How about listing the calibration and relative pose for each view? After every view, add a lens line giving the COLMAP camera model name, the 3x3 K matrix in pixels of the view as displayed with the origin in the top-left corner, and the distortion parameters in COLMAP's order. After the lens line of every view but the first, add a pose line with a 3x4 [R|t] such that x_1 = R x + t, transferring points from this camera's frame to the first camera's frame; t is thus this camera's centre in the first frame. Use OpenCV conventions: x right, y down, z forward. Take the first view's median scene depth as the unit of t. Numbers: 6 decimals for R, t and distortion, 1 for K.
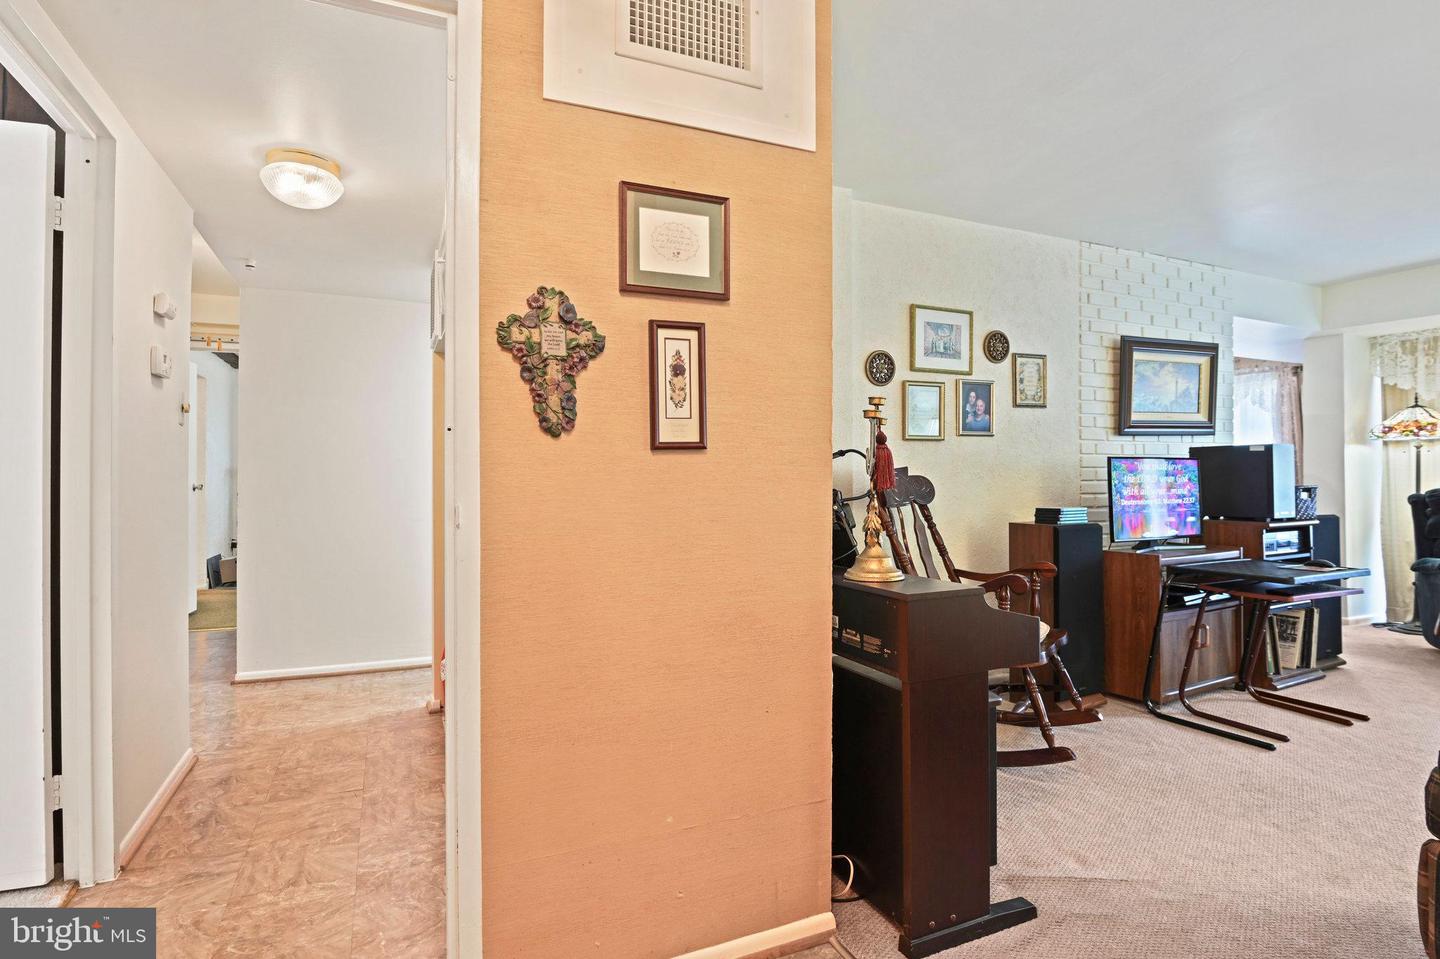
lens RADIAL K [[724.8, 0, 711.4], [0, 724.8, 470.2], [0, 0, 1]] dist [-0.034376, -0.005070]
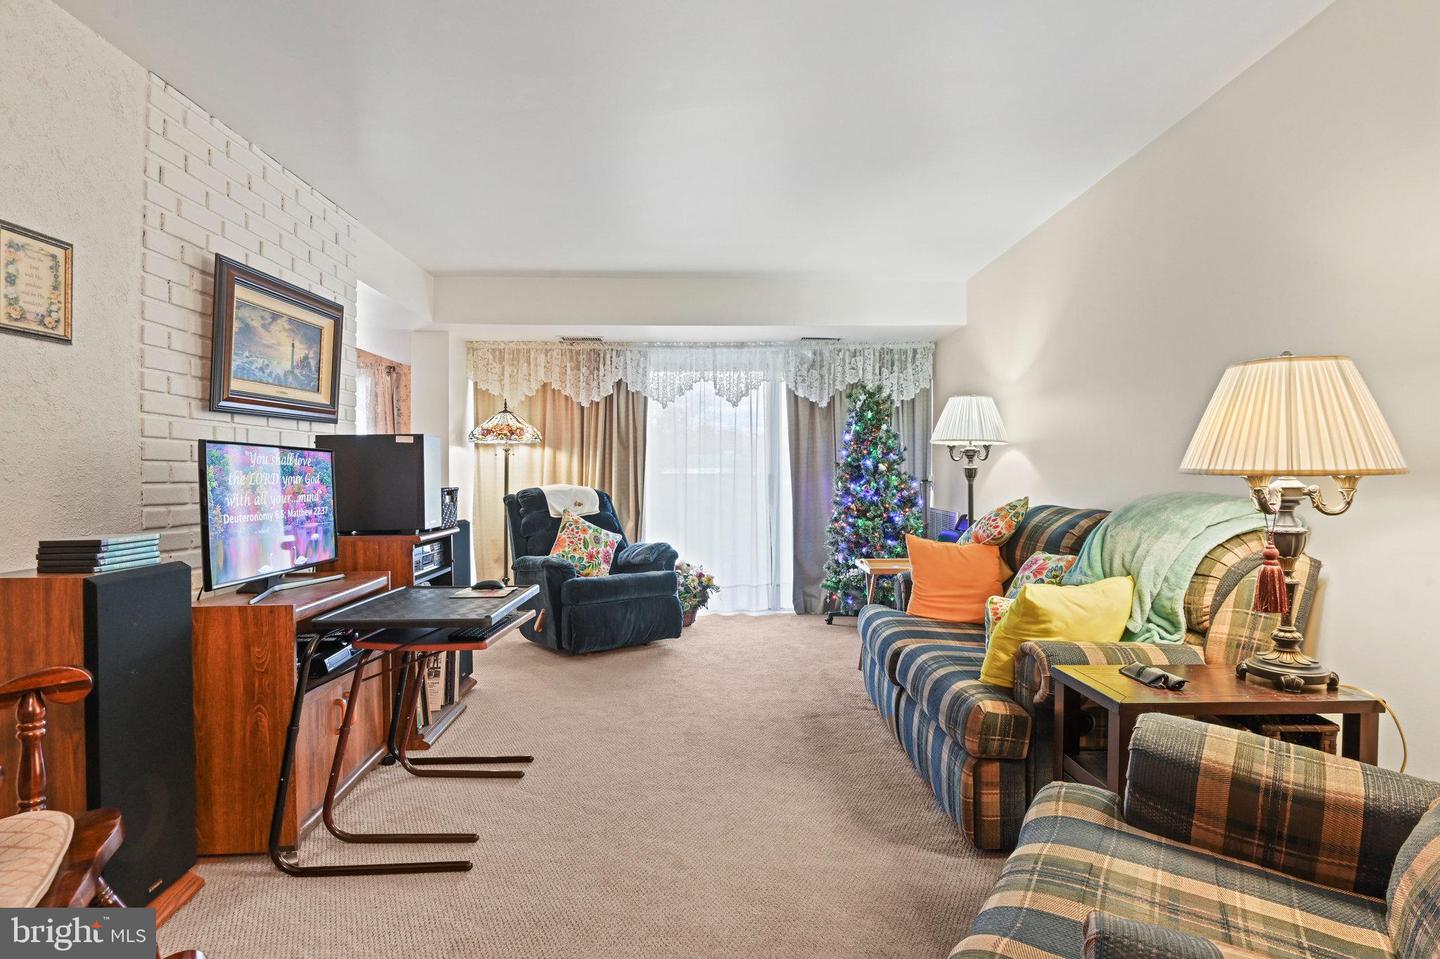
lens RADIAL K [[739.4, 0, 719.4], [0, 739.4, 475.4], [0, 0, 1]] dist [-0.012012, -0.006482]
pose [[0.403702, 0.003885, 0.914882, 0.171532], [-0.004351, 0.999988, -0.002326, 0.008003], [-0.914880, -0.003042, 0.403714, 0.353925]]
